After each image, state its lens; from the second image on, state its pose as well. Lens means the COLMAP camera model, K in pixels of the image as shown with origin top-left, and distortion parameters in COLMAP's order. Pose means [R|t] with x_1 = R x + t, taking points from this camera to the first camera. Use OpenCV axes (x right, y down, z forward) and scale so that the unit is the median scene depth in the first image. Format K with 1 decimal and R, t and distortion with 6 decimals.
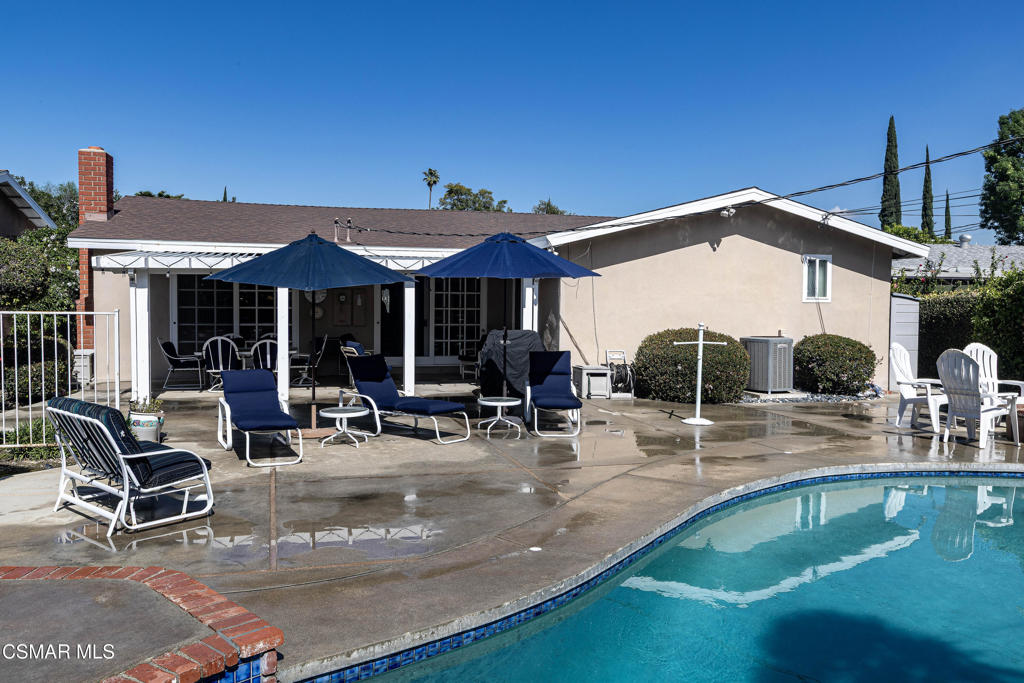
lens RADIAL K [[771.9, 0, 512.0], [0, 771.9, 341.5], [0, 0, 1]] dist [-0.003577, -0.000811]
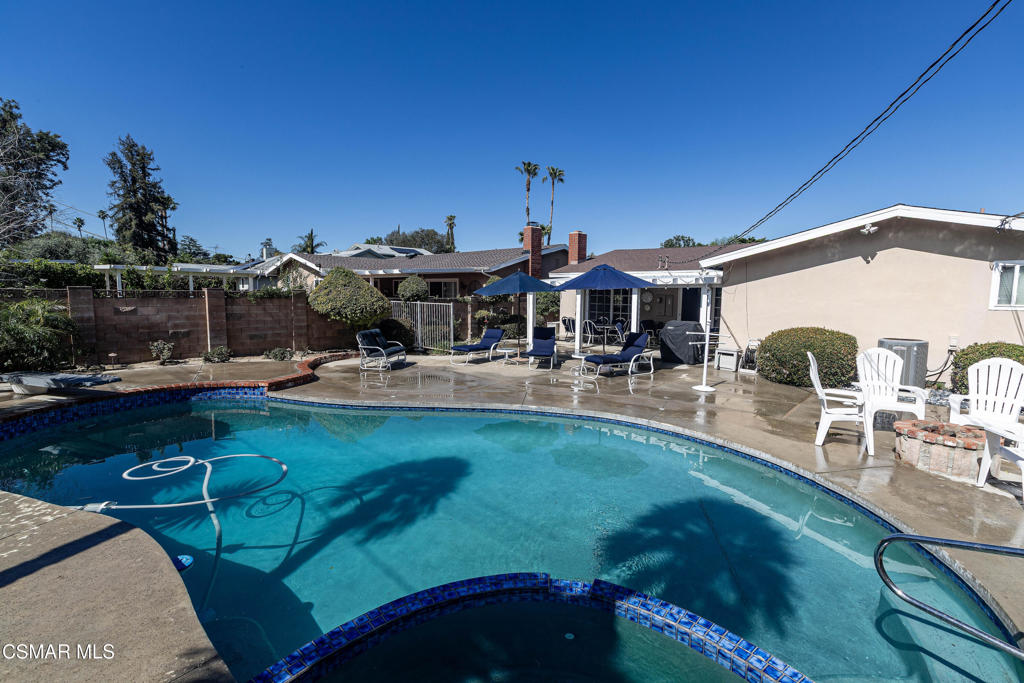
lens RADIAL K [[435.9, 0, 518.7], [0, 435.9, 340.3], [0, 0, 1]] dist [-0.004297, -0.000448]
pose [[0.568343, 0.086450, -0.818238, 0.532352], [-0.057279, 0.996209, 0.065468, -0.013868], [0.820796, 0.009660, 0.571140, 0.193669]]
